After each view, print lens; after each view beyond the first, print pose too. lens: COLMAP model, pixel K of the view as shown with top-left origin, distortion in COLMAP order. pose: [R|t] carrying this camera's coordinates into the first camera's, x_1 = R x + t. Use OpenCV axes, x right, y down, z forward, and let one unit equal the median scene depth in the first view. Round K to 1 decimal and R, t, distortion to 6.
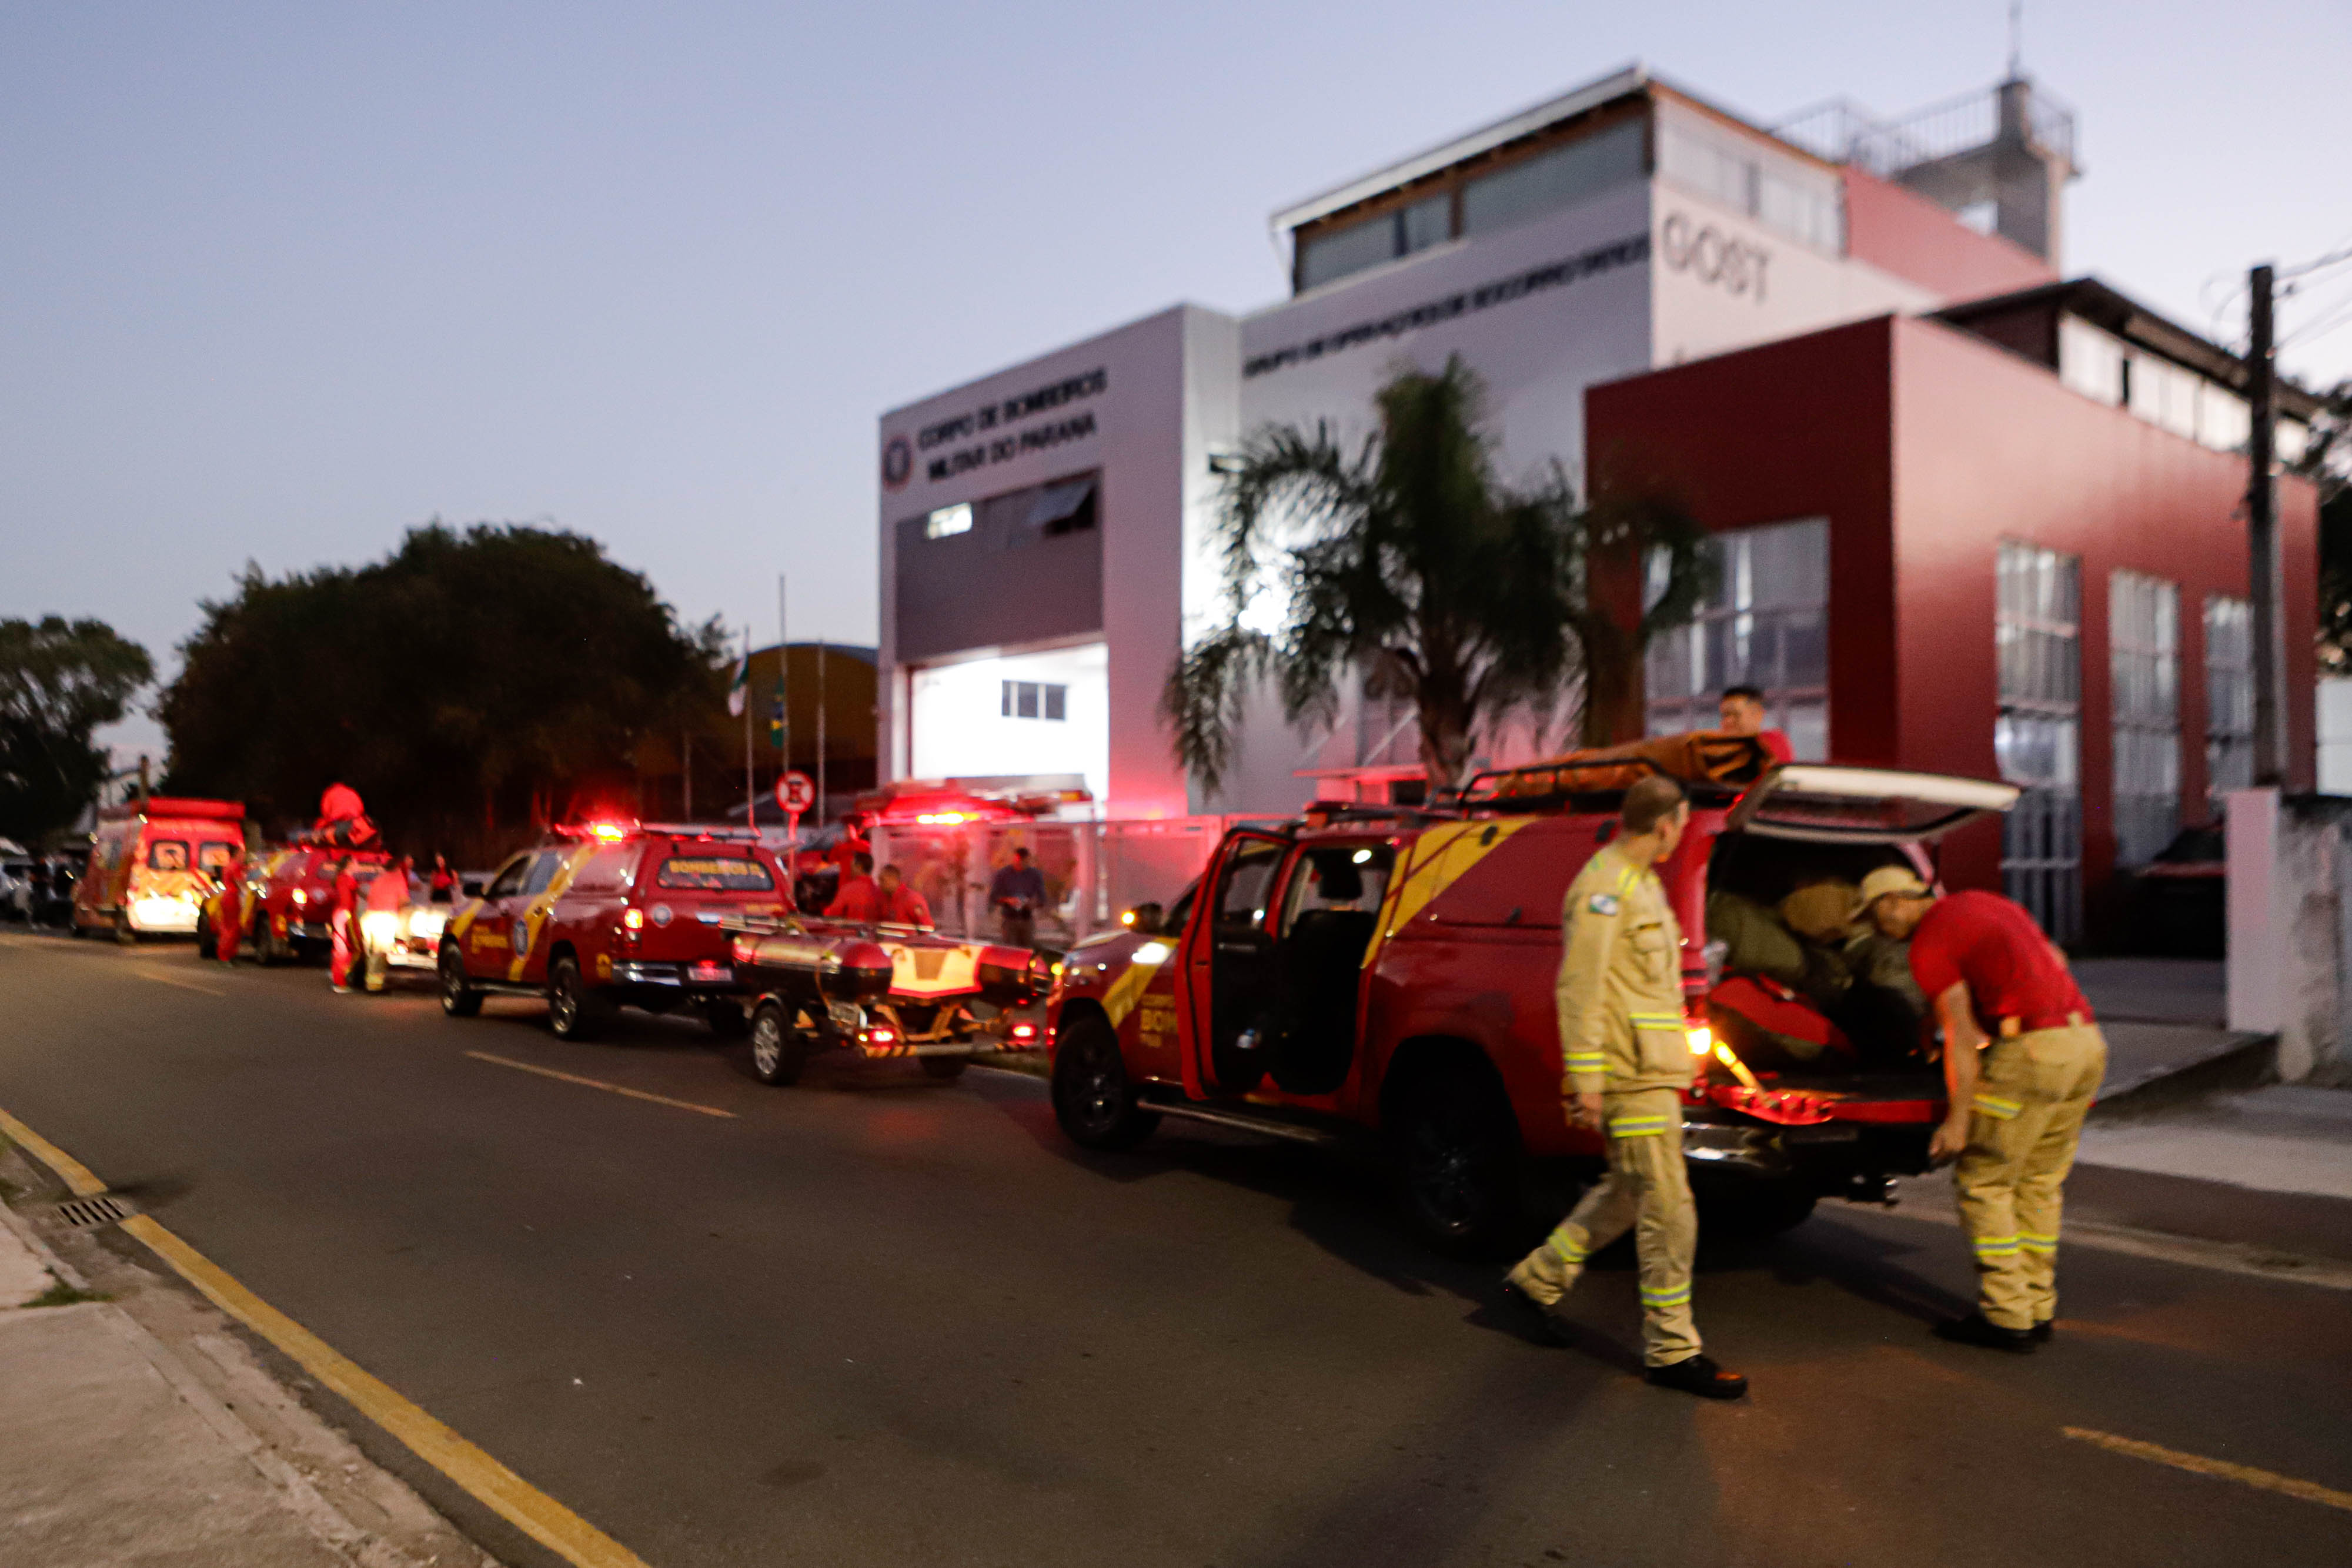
lens RADIAL K [[1670.8, 0, 1099.9], [0, 1670.8, 790.9], [0, 0, 1]] dist [0.001425, 0.045455]
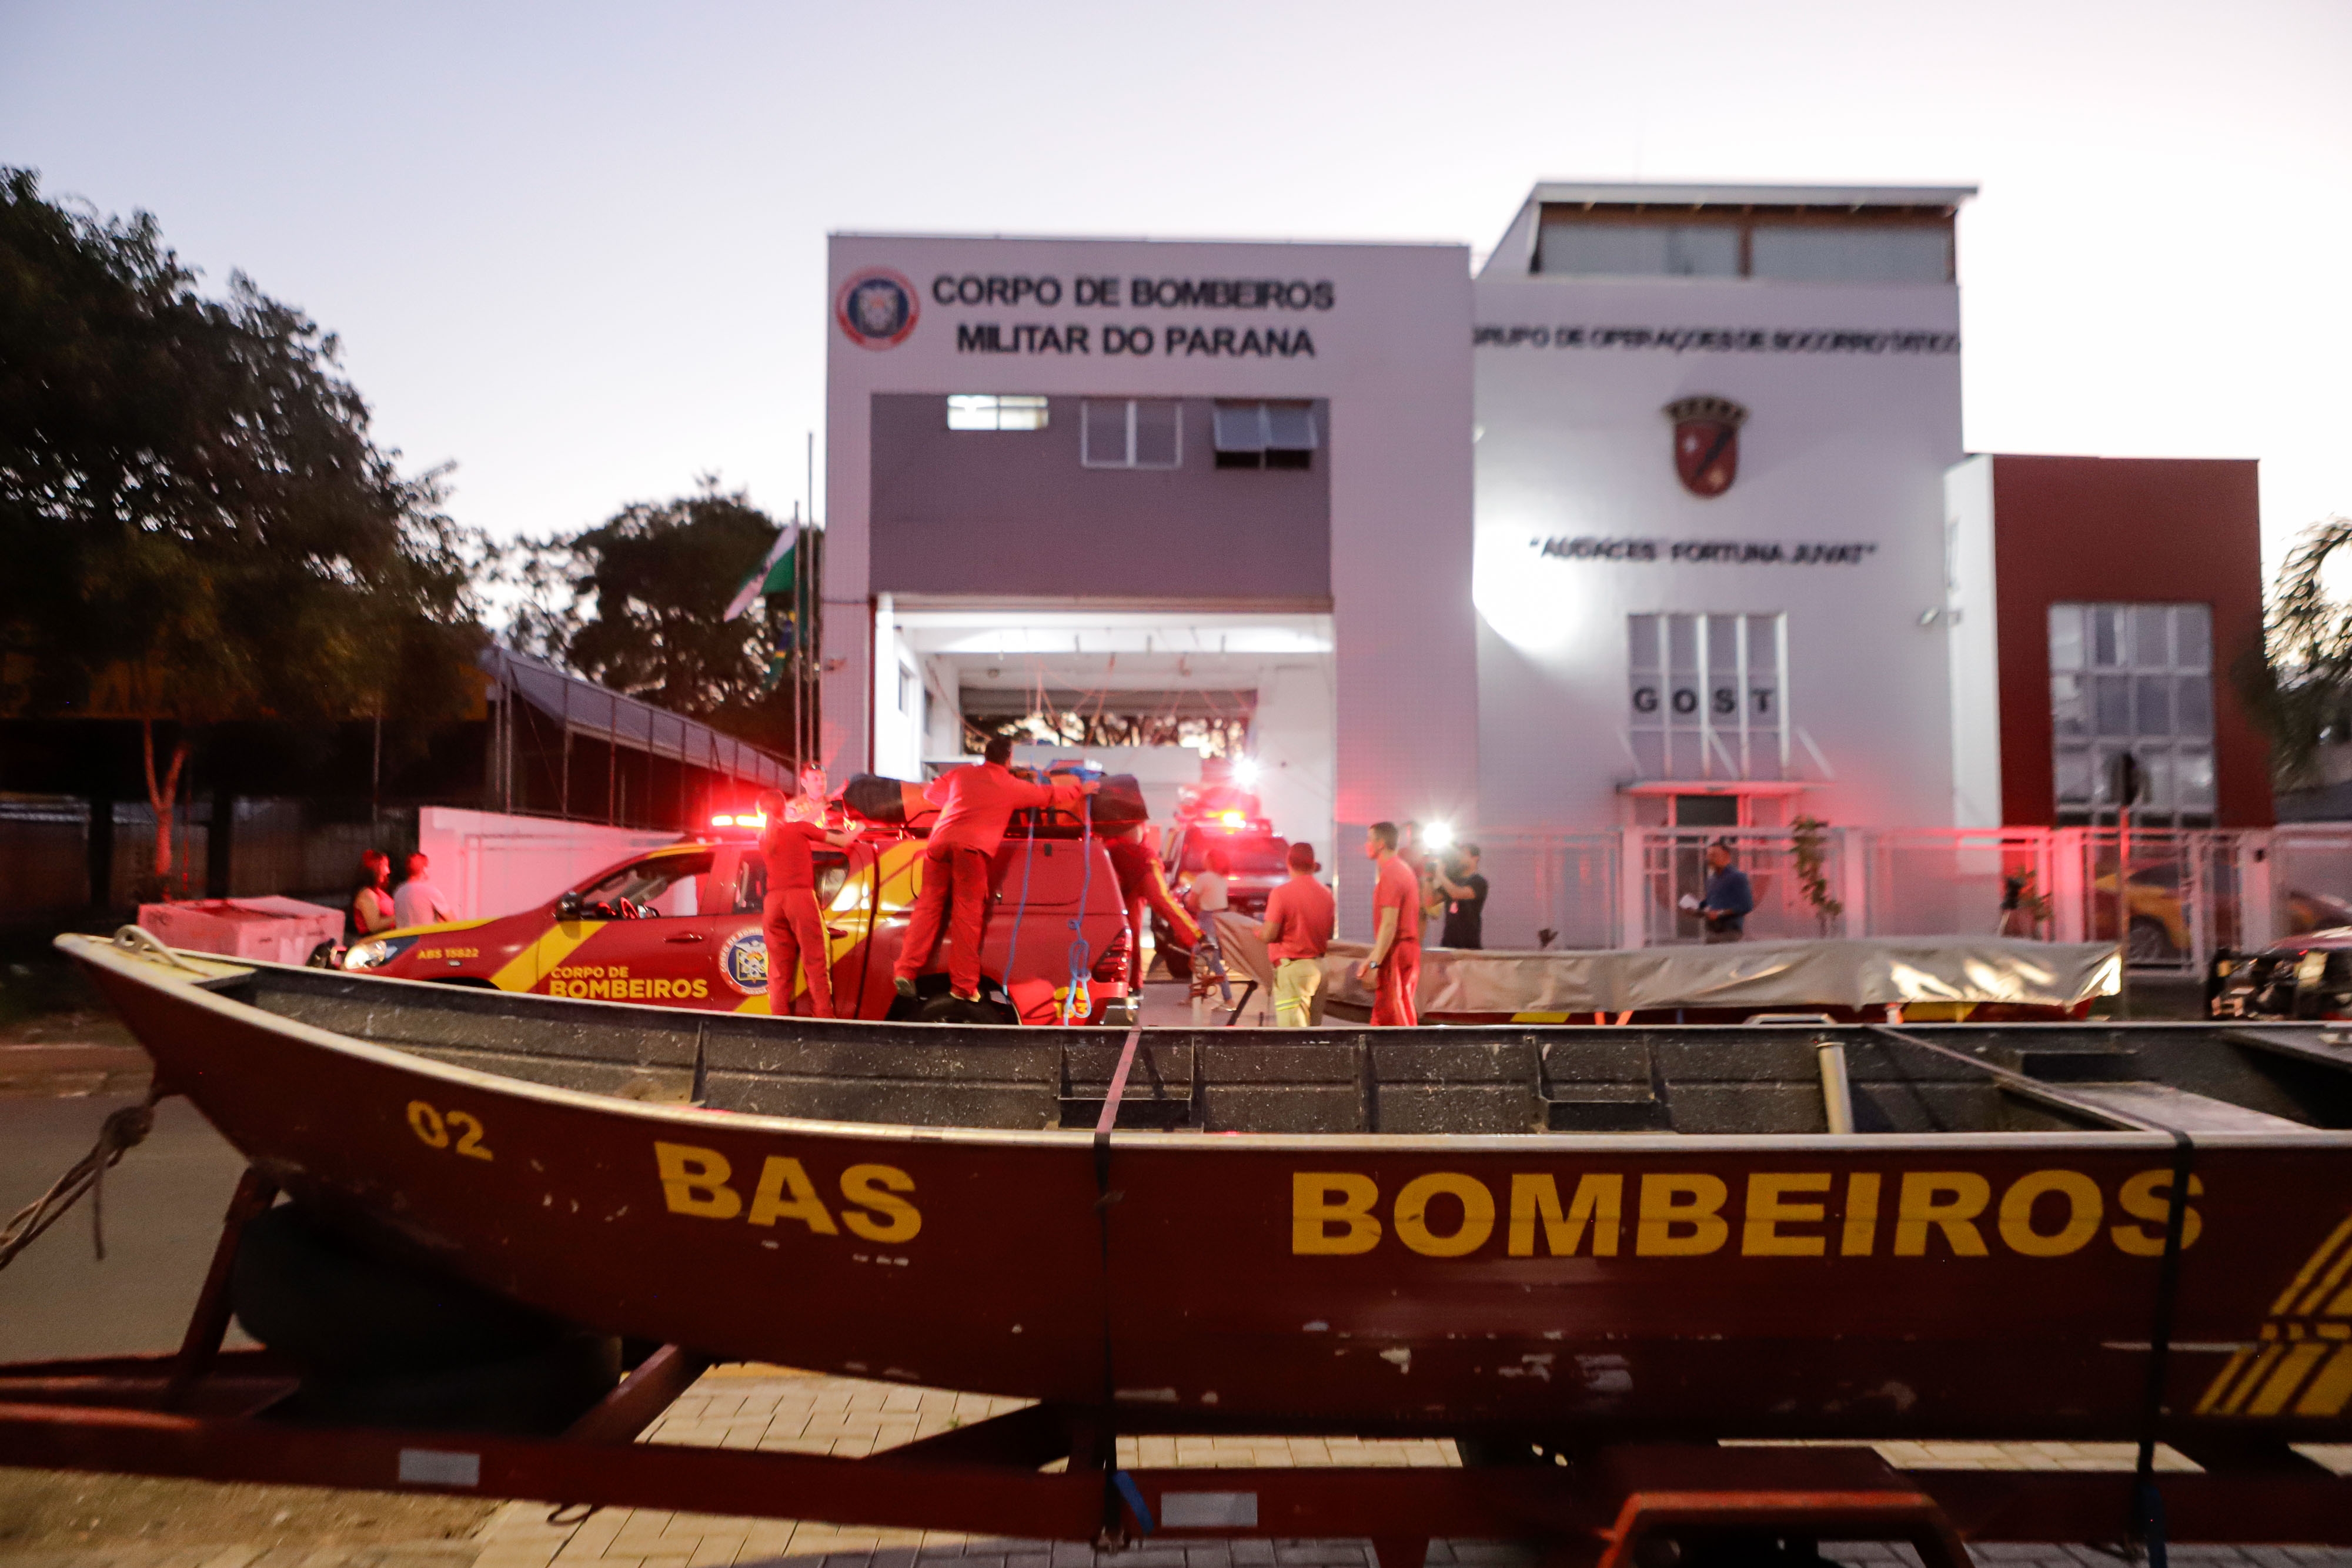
lens RADIAL K [[1623.6, 0, 1176.0], [0, 1623.6, 784.0], [0, 0, 1]] dist [0.000228, -0.004358]
pose [[0.618862, 0.067053, 0.782633, -0.646789], [-0.029798, 0.997637, -0.061911, 0.045169], [-0.784935, 0.014994, 0.619397, 0.560308]]
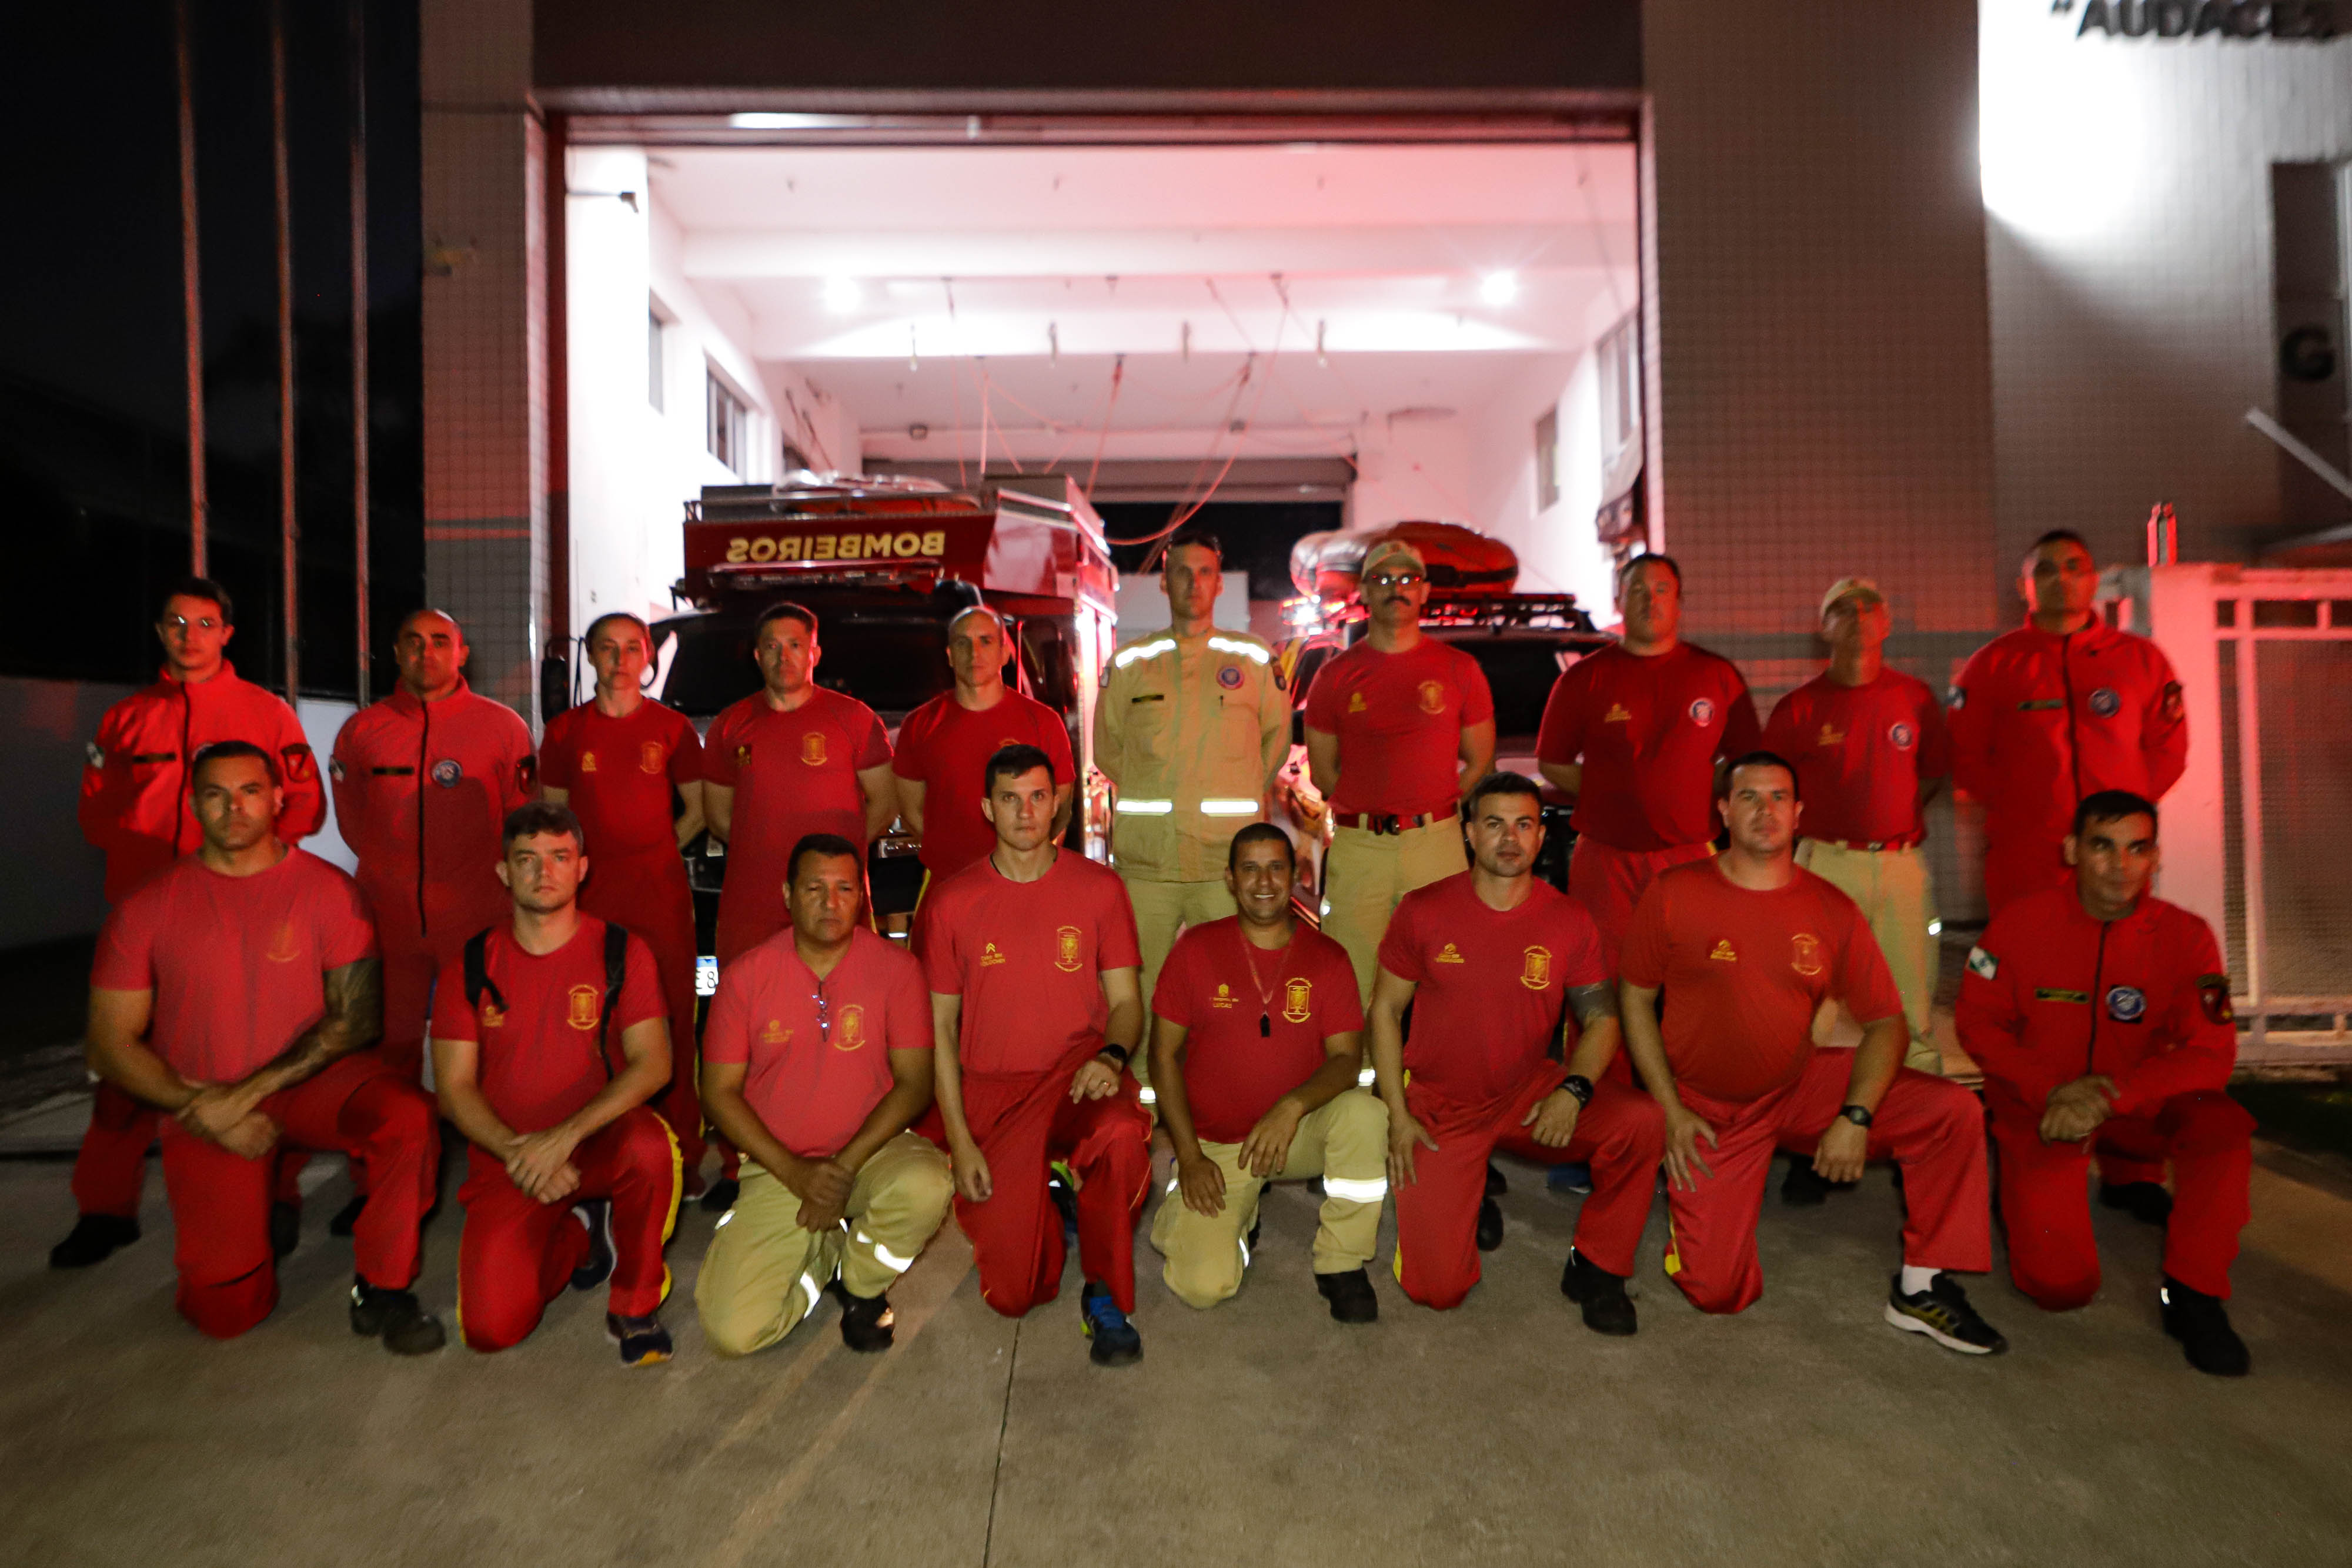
lens RADIAL K [[1816.0, 0, 1207.2], [0, 1816.0, 754.8], [0, 0, 1]] dist [0.004211, 0.002491]
pose [[0.608962, 0.016705, 0.793023, -0.338632], [-0.010873, 0.999860, -0.012712, 0.044570], [-0.793125, -0.000882, 0.609058, 0.830975]]
